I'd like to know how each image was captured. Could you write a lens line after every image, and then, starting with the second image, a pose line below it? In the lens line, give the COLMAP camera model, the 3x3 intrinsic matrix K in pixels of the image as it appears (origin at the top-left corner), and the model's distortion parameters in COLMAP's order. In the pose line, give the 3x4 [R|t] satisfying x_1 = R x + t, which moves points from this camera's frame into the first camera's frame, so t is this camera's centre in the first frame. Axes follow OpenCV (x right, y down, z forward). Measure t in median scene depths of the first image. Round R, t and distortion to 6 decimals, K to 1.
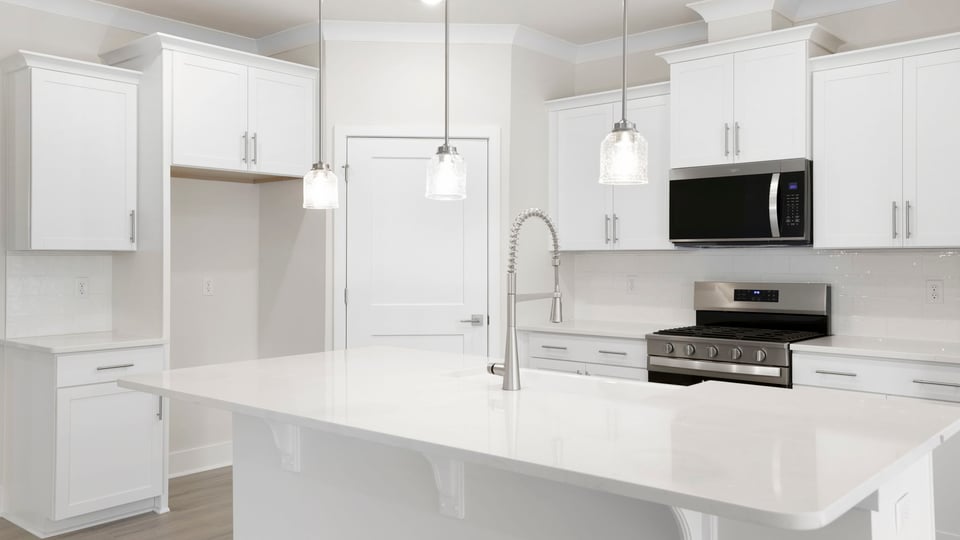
lens RADIAL K [[805.6, 0, 479.3], [0, 805.6, 261.2], [0, 0, 1]] dist [0.046661, 0.008647]
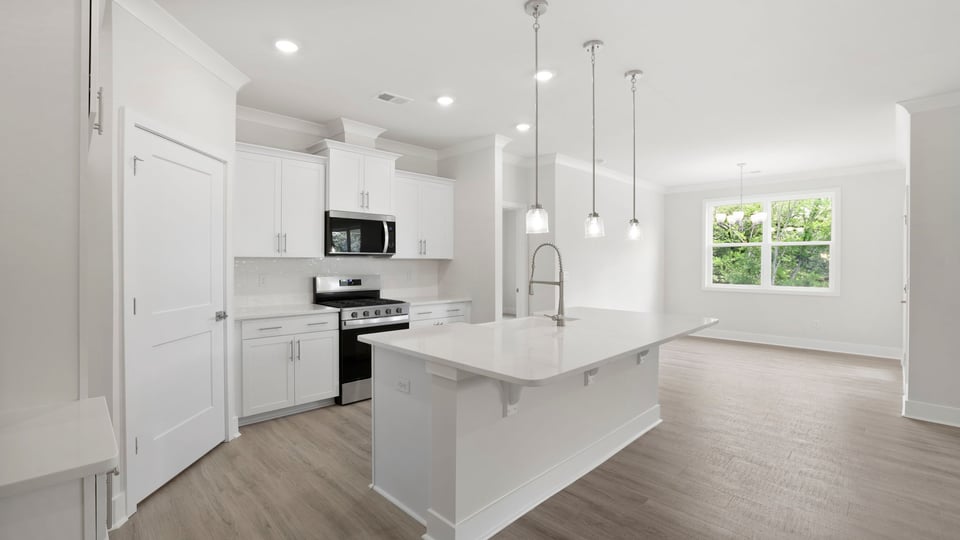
lens RADIAL K [[417.4, 0, 476.4], [0, 417.4, 268.6], [0, 0, 1]] dist [-0.034706, 0.000269]
pose [[0.070146, -0.013405, 0.997447, -0.629121], [-0.001636, 0.999907, 0.013553, -0.004426], [-0.997535, -0.002582, 0.070118, 0.660100]]
